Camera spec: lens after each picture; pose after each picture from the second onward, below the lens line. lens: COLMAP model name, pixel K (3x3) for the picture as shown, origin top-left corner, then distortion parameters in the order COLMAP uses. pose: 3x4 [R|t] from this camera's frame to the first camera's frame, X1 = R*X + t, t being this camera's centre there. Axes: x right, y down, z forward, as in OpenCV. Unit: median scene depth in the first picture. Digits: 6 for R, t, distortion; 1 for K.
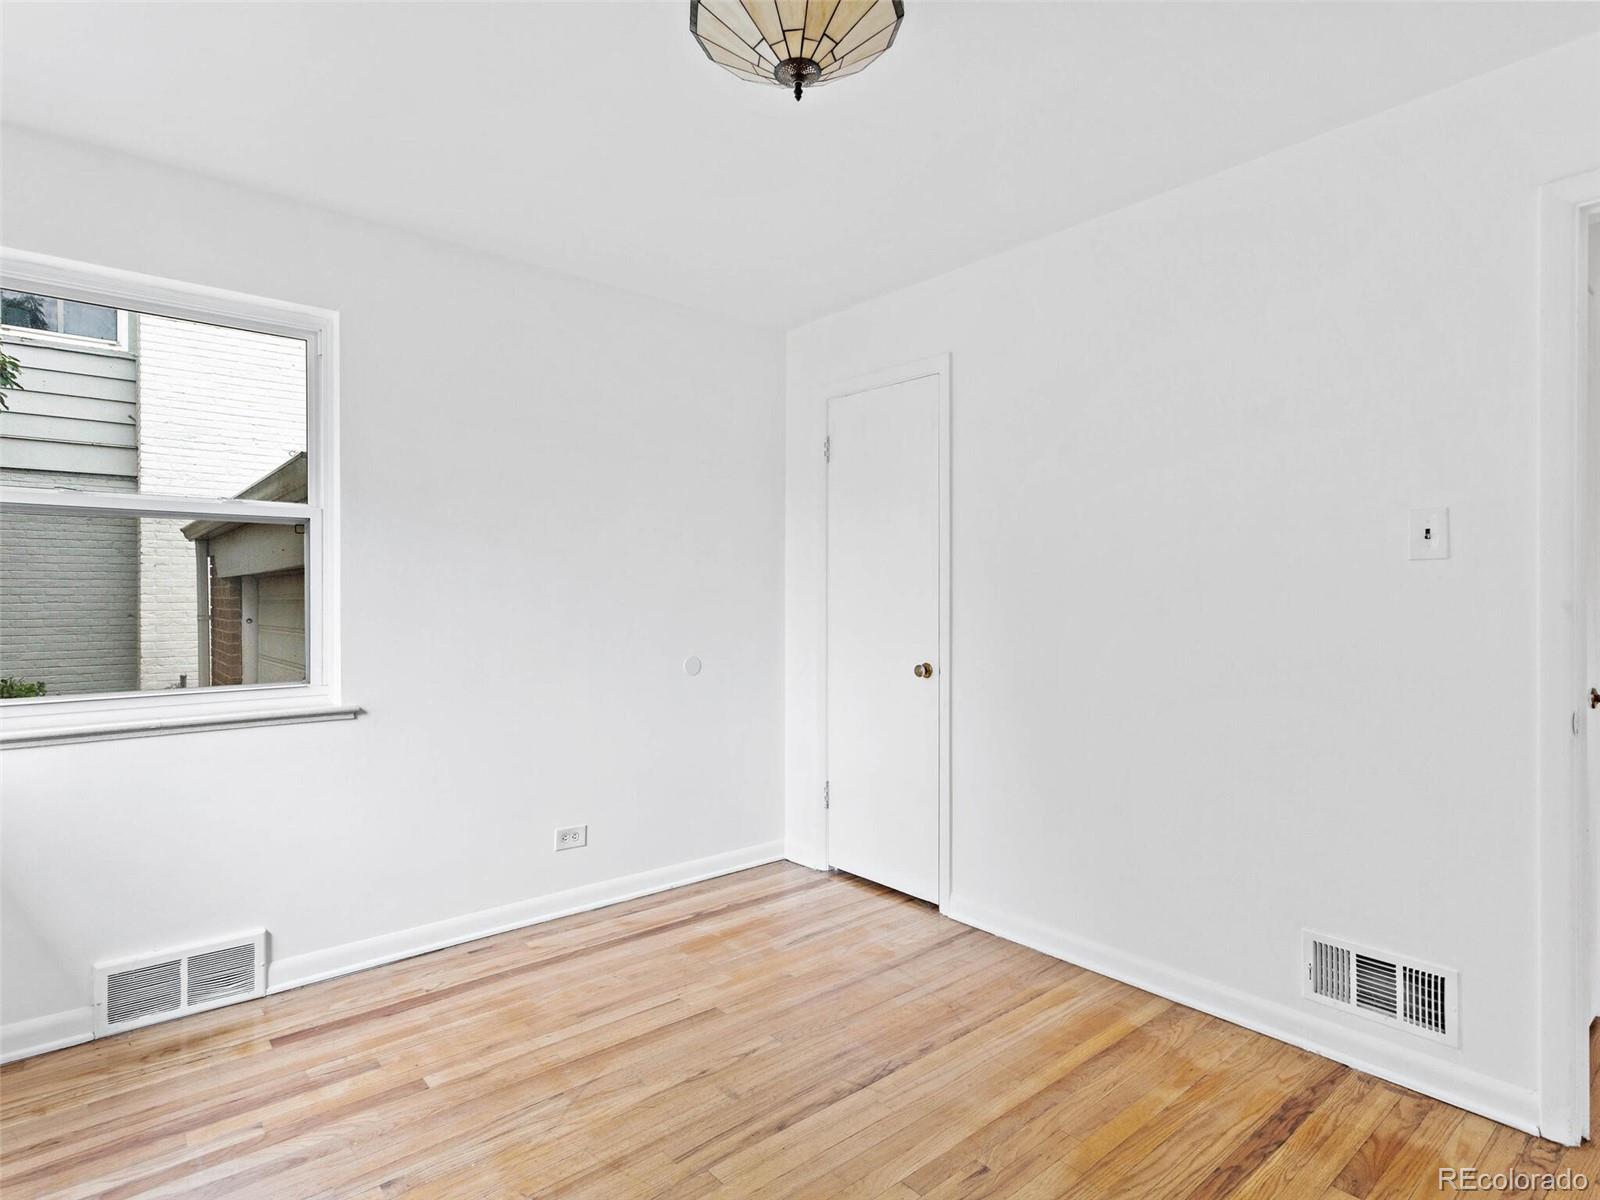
lens RADIAL K [[862.6, 0, 792.9], [0, 862.6, 591.0], [0, 0, 1]] dist [-0.000436, 0.003528]
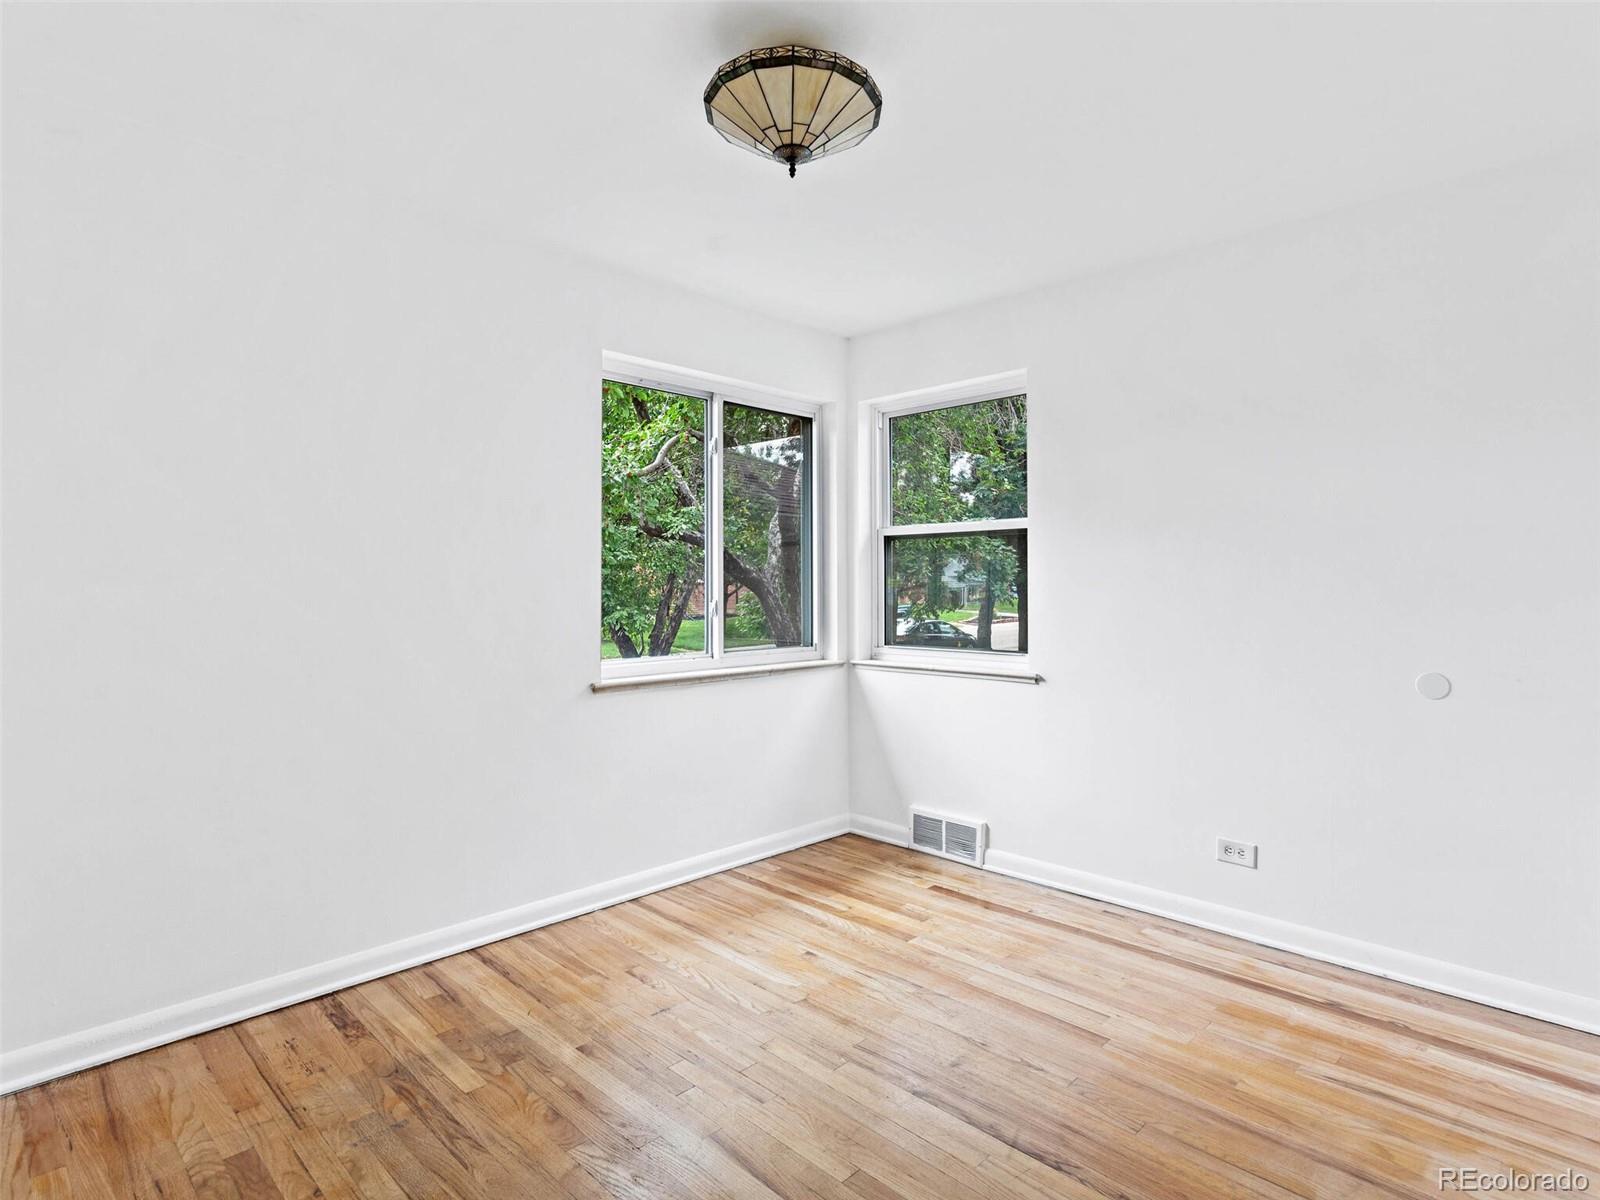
lens RADIAL K [[862.6, 0, 792.9], [0, 862.6, 591.0], [0, 0, 1]] dist [-0.000436, 0.003528]
pose [[0.073859, 0.006661, -0.997246, 0.752024], [0.004596, 0.999965, 0.007019, 0.001311], [0.997258, -0.005102, 0.073826, 0.571419]]
